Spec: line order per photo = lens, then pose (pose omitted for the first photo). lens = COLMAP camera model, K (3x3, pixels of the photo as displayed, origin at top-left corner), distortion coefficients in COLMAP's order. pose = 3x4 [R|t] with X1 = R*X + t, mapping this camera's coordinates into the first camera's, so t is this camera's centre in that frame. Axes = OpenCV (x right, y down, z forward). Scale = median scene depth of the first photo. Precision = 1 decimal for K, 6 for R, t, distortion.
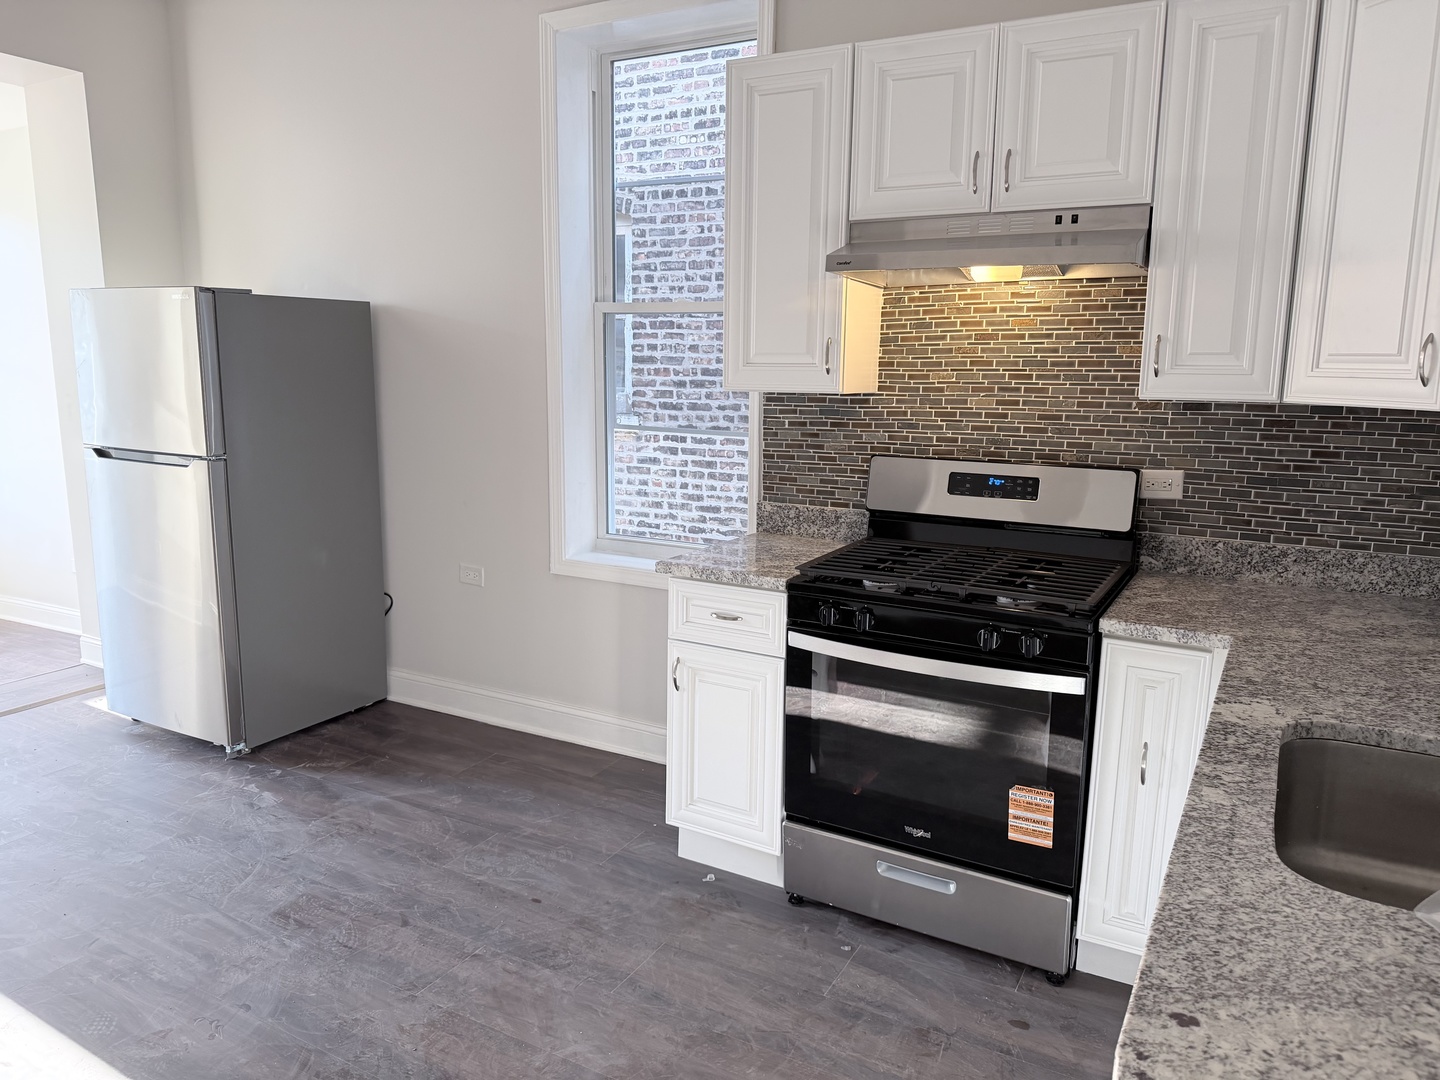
lens RADIAL K [[1029.8, 0, 720.0], [0, 1029.8, 540.0], [0, 0, 1]] dist [0.021390, -0.003630]
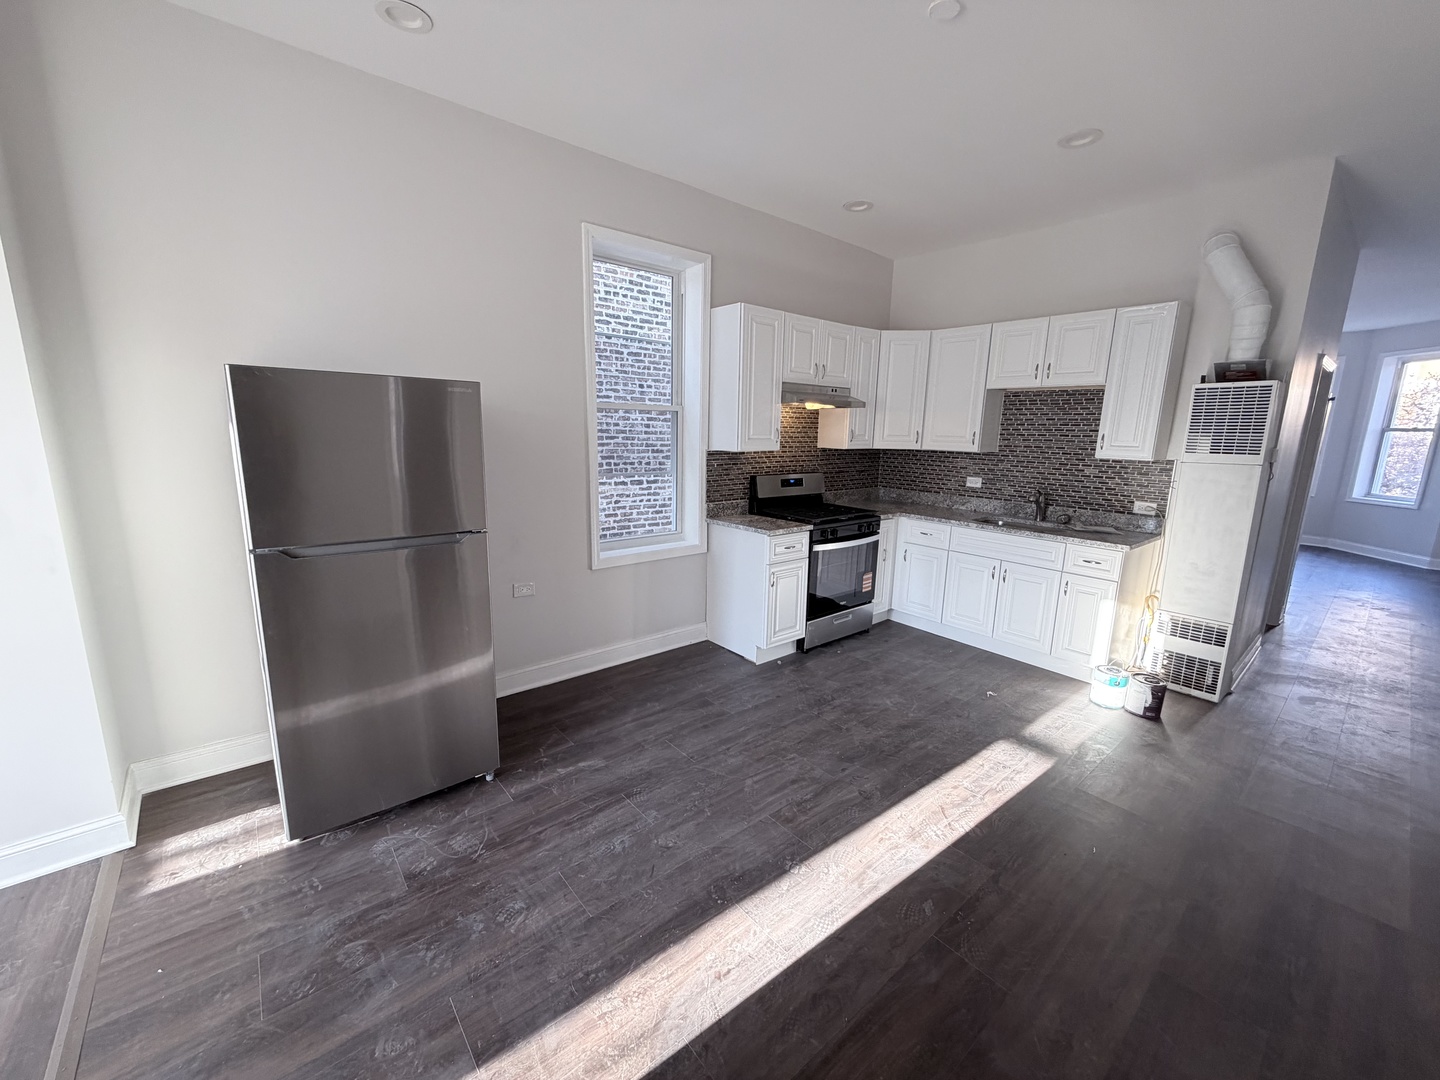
lens RADIAL K [[573.5, 0, 720.0], [0, 573.5, 540.0], [0, 0, 1]] dist [-0.001724, -0.000086]
pose [[0.344644, -0.174542, 0.922364, -1.188471], [0.156341, 0.979512, 0.126939, -0.124271], [-0.925623, 0.100455, 0.364871, 0.627334]]
